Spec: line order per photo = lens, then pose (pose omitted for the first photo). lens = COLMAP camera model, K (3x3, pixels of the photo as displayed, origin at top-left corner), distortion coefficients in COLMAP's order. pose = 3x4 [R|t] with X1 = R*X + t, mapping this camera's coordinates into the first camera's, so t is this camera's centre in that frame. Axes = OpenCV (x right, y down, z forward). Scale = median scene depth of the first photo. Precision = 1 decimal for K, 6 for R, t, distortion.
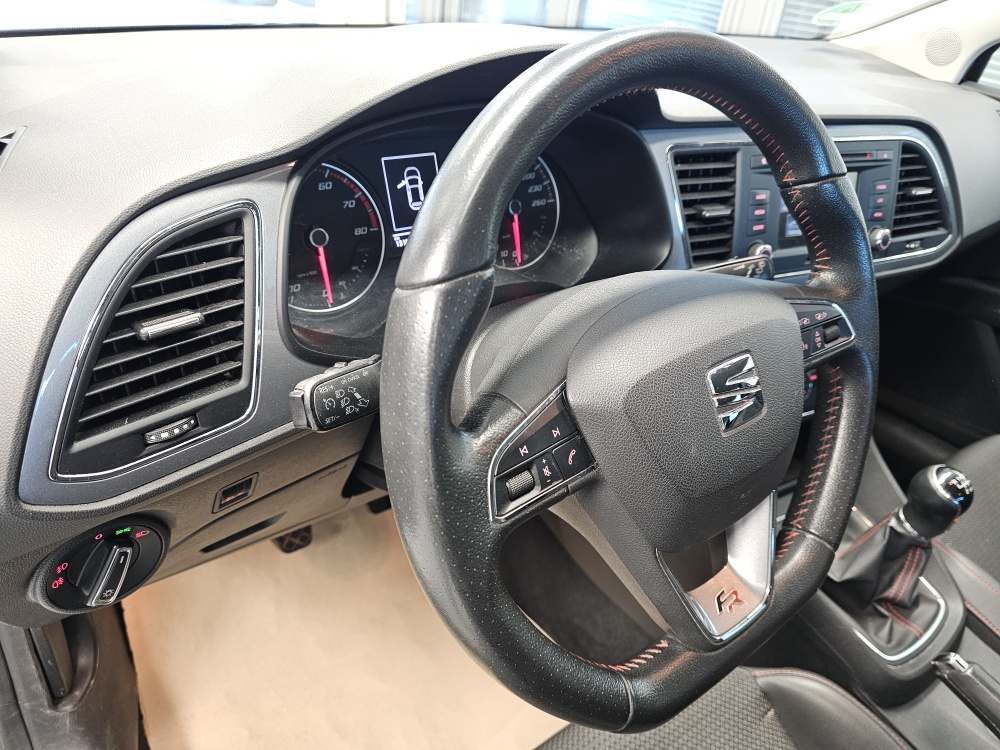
lens RADIAL K [[678.8, 0, 496.0], [0, 678.8, 383.0], [0, 0, 1]] dist [0.035827, -0.021389]
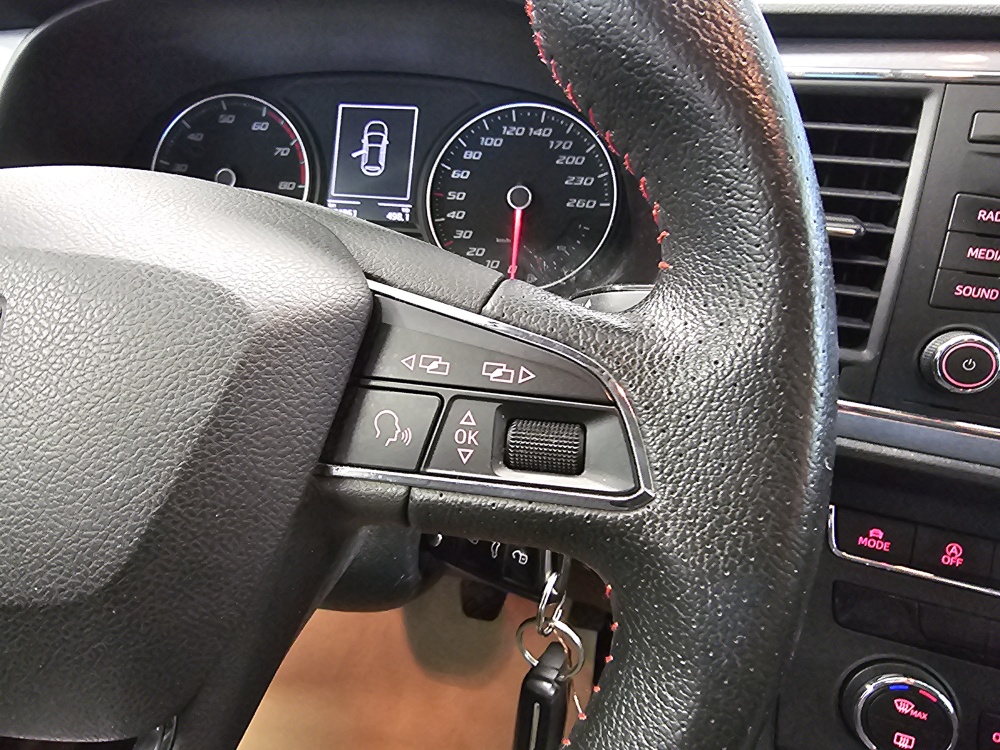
lens RADIAL K [[681.0, 0, 443.2], [0, 681.0, 378.0], [0, 0, 1]] dist [-0.000179, 0.007993]
pose [[0.642782, 0.246514, -0.725302, 0.576646], [-0.383121, 0.923341, -0.025708, -0.063452], [0.663363, 0.294403, 0.687951, 0.645116]]
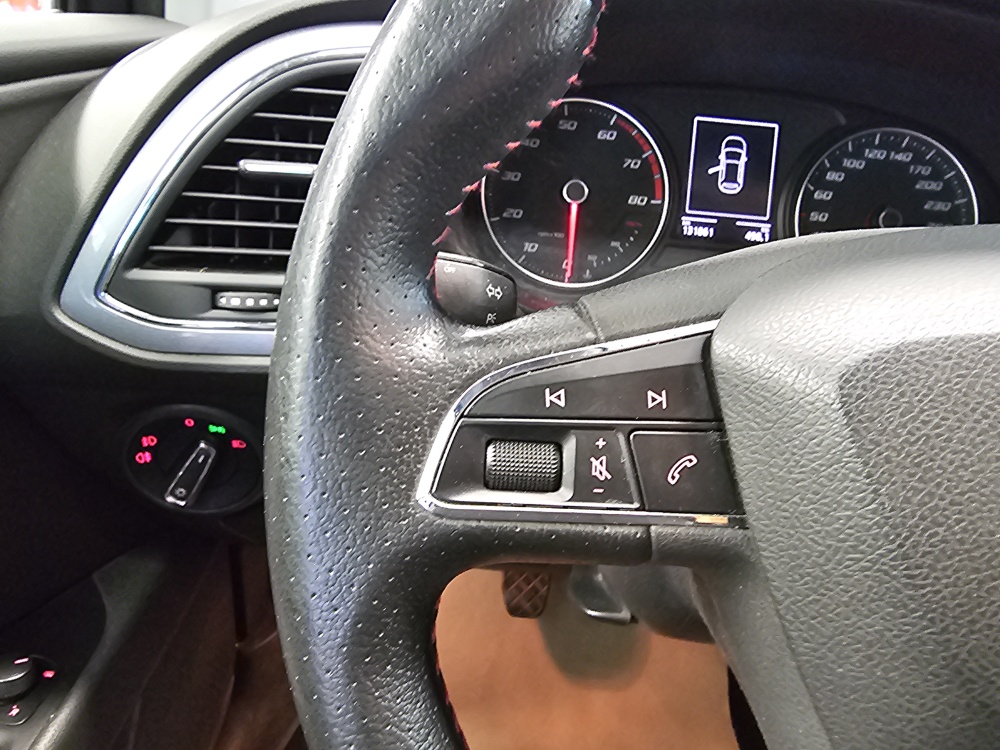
lens RADIAL K [[681.0, 0, 499.3], [0, 681.0, 376.5], [0, 0, 1]] dist [-0.000179, 0.007993]
pose [[0.794255, 0.239775, -0.558271, 0.154635], [-0.342503, 0.935624, -0.085435, 0.081099], [0.501847, 0.259067, 0.825248, 0.350366]]
